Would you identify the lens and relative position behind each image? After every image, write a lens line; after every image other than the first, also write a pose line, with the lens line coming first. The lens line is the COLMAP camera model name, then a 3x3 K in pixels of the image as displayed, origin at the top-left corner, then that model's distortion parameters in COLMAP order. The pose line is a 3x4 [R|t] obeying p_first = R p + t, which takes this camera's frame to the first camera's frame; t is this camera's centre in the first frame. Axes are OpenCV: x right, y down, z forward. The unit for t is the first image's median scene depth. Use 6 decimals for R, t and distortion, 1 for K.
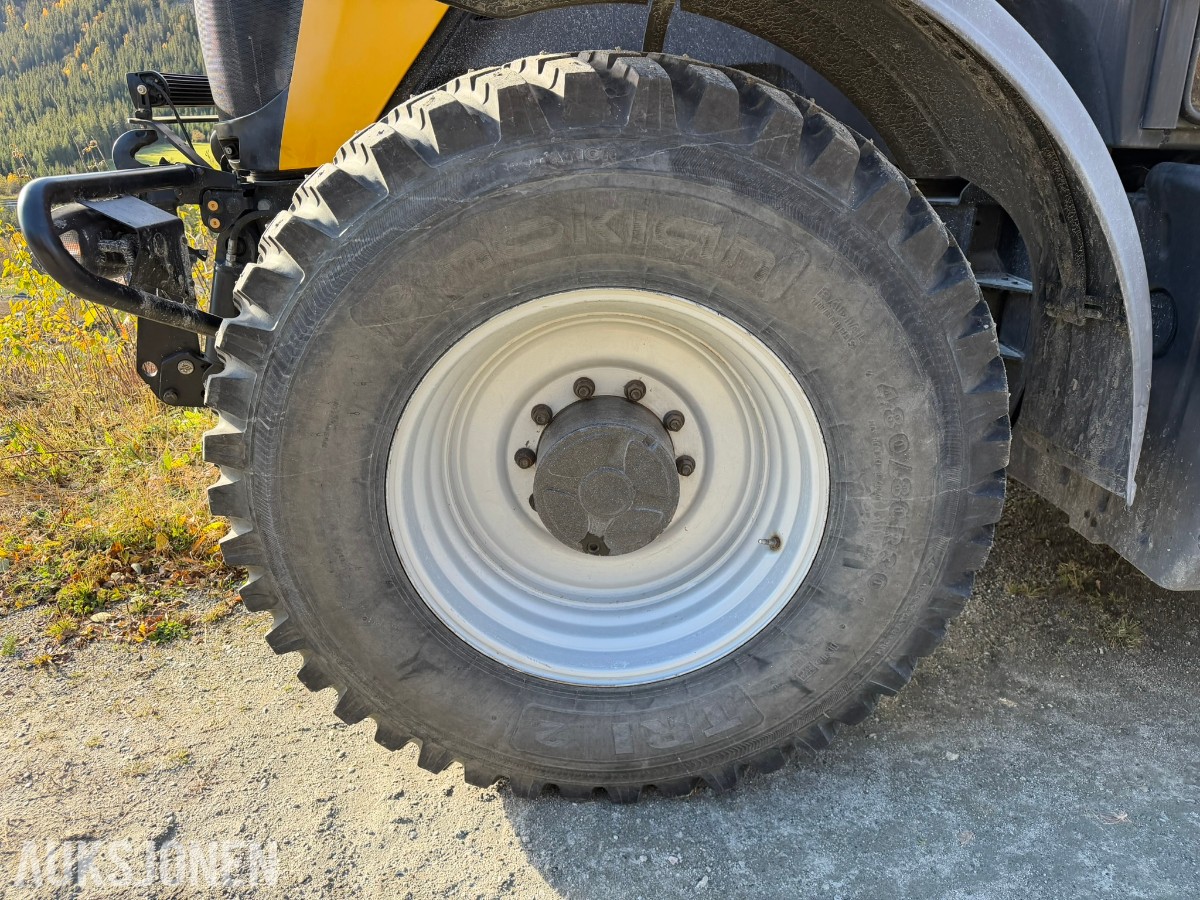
lens RADIAL K [[851.5, 0, 589.1], [0, 851.5, 463.1], [0, 0, 1]] dist [0.029941, -0.027704]
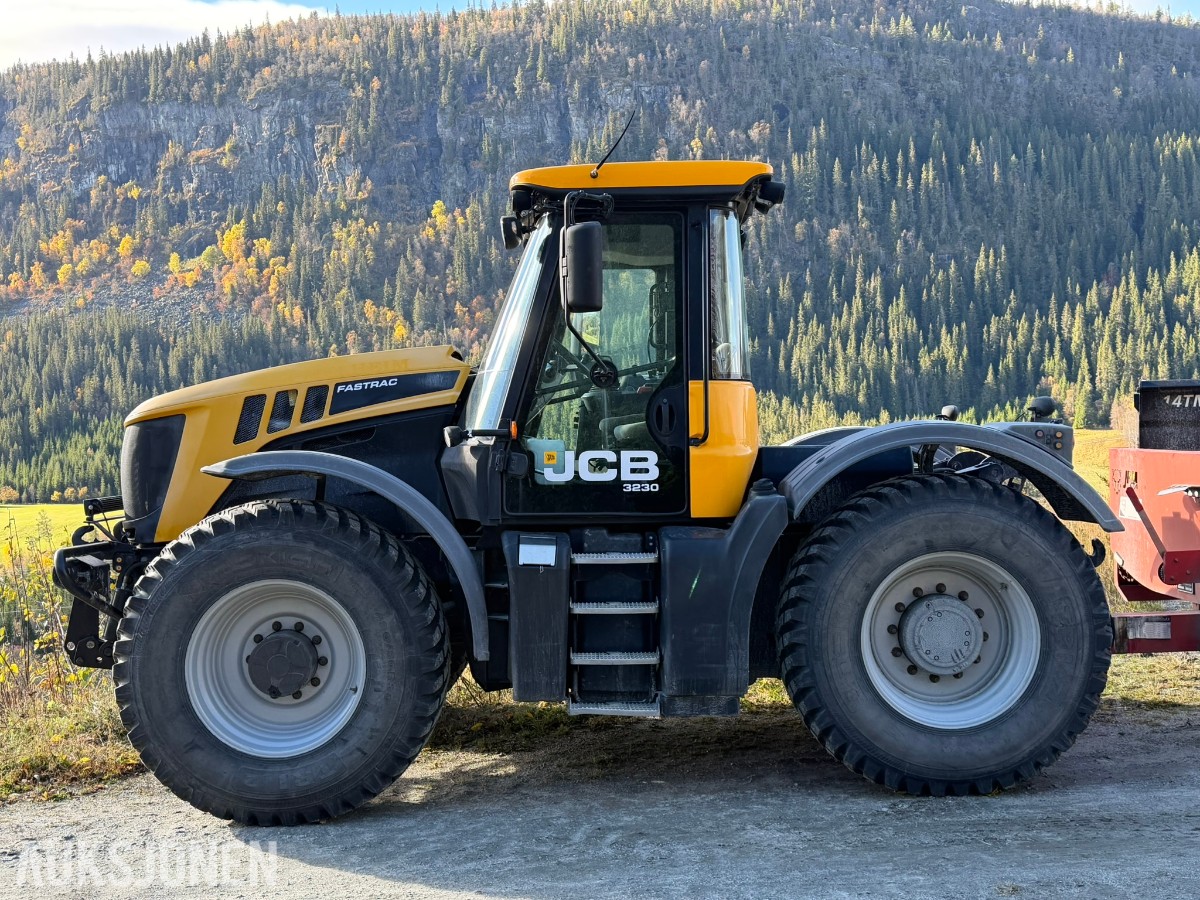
lens RADIAL K [[1390.9, 0, 601.7], [0, 1390.9, 438.9], [0, 0, 1]] dist [0.098023, 0.000000]
pose [[0.999728, -0.023236, -0.002055, 0.969379], [0.020691, 0.924005, -0.381820, 0.987728], [0.010771, 0.381674, 0.924234, -2.939739]]
